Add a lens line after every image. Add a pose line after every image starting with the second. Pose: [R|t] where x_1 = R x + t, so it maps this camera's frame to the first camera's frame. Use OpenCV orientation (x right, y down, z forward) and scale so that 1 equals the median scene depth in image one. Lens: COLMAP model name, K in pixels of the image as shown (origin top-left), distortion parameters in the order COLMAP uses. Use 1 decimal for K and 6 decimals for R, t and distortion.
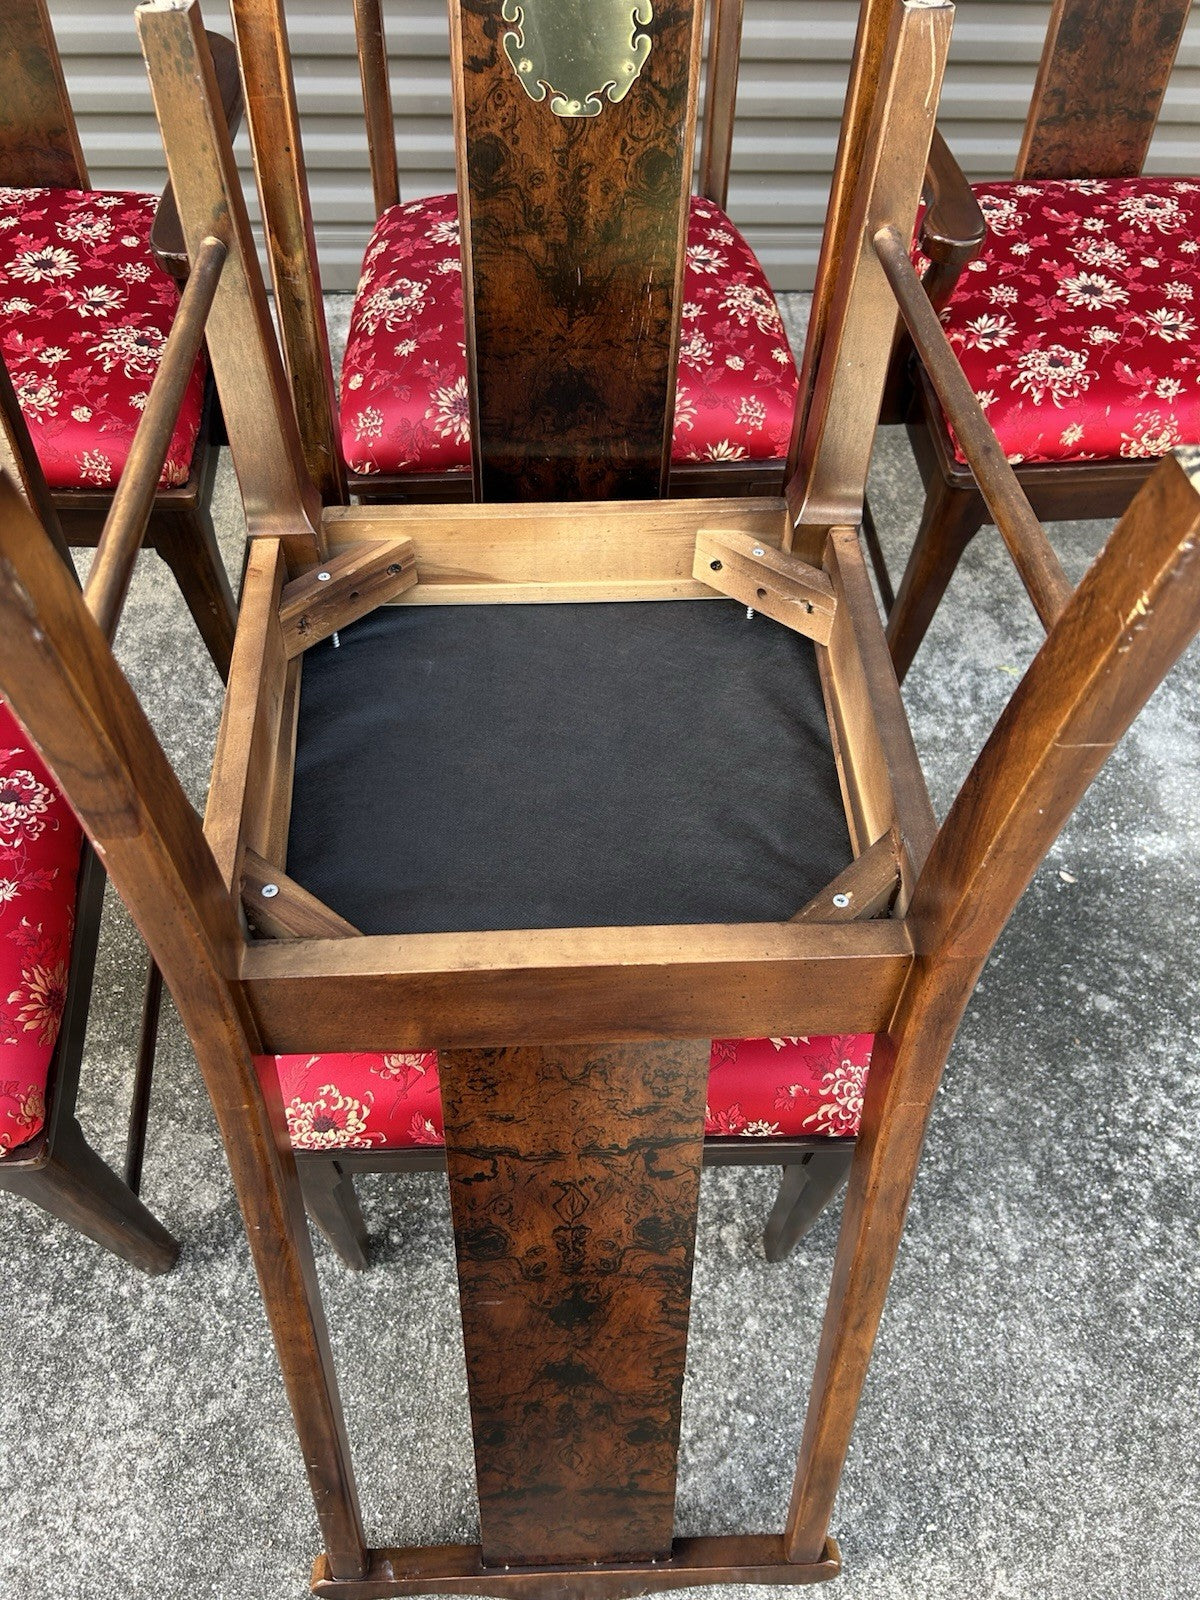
lens RADIAL K [[1207.8, 0, 589.6], [0, 1207.8, 794.0], [0, 0, 1]] dist [0.021883, -0.003767]
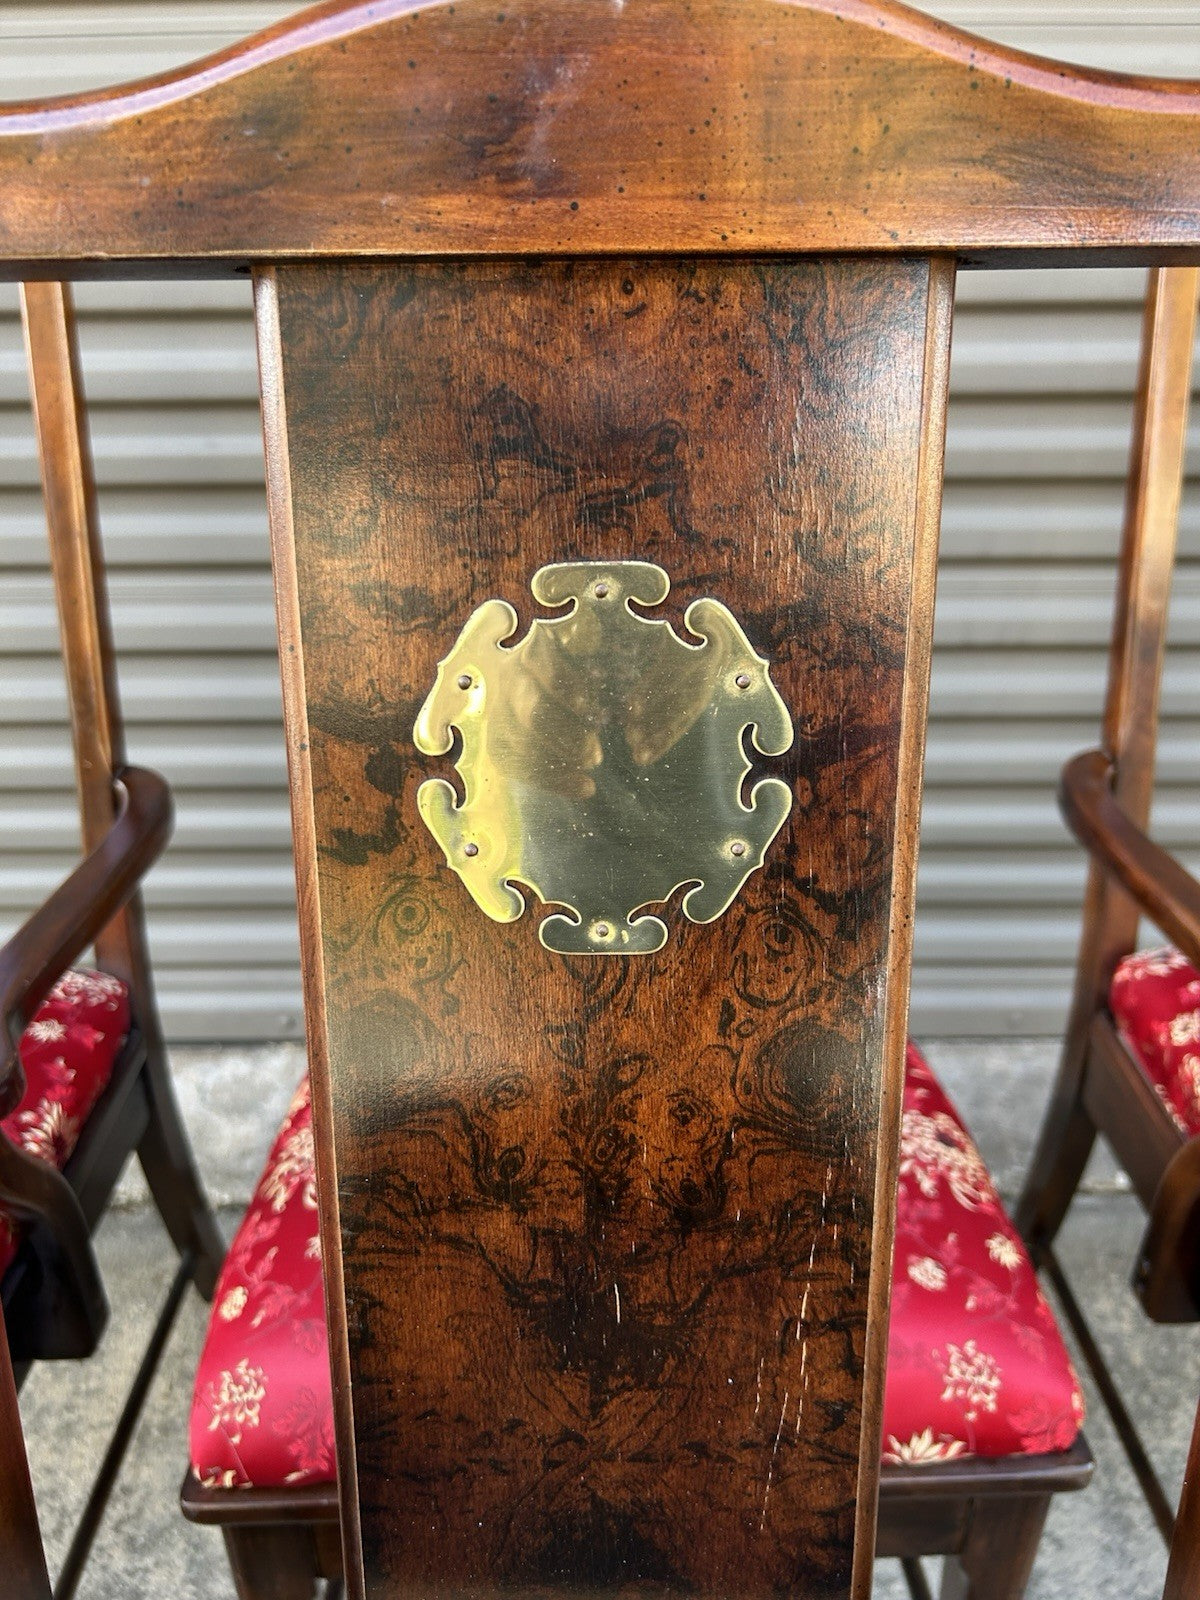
lens RADIAL K [[1231.7, 0, 574.3], [0, 1231.7, 768.9], [0, 0, 1]] dist [-0.036568, -0.001258]
pose [[0.997291, -0.016573, -0.071660, 0.005954], [-0.023292, 0.852975, -0.521432, -0.262581], [0.069766, 0.521689, 0.850279, 0.412683]]
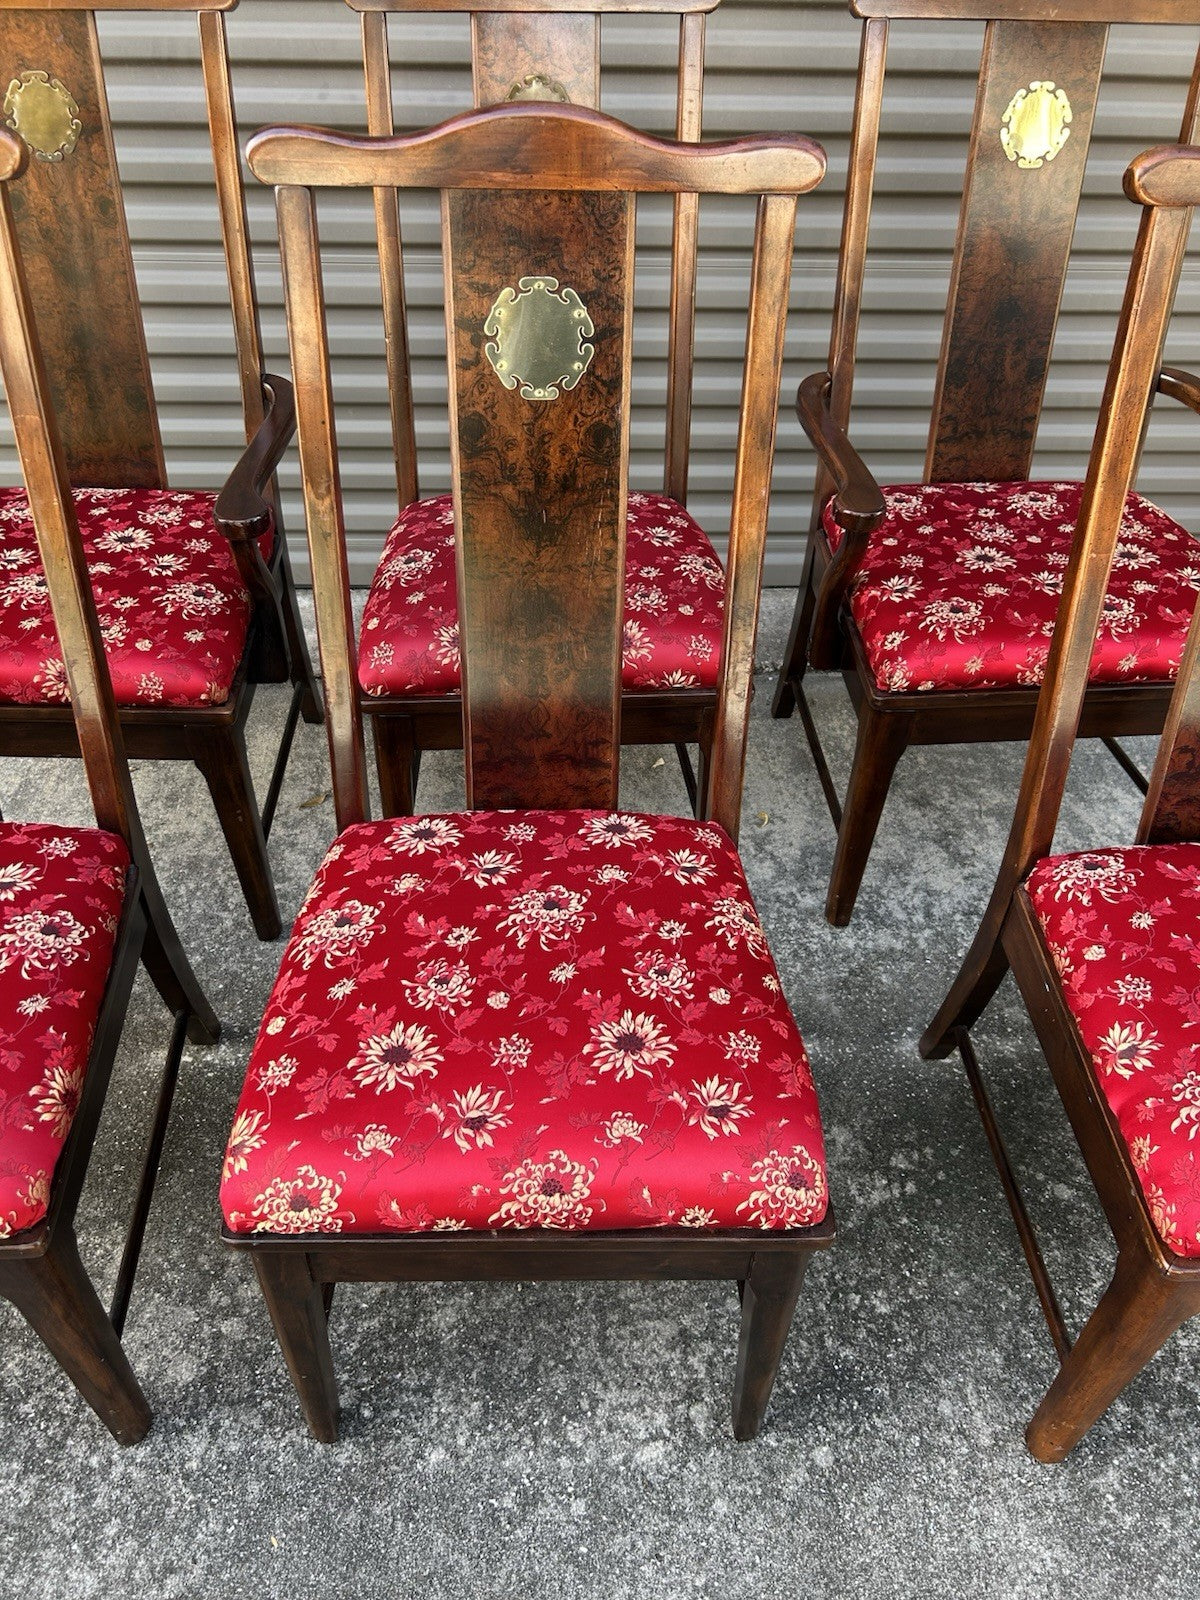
lens RADIAL K [[1197.5, 0, 588.1], [0, 1197.5, 792.2], [0, 0, 1]] dist [0.054121, -0.050316]
pose [[0.999848, 0.000510, -0.017416, 0.042903], [-0.005061, 0.964975, -0.262294, 0.135376], [0.016672, 0.262343, 0.964831, -0.107875]]
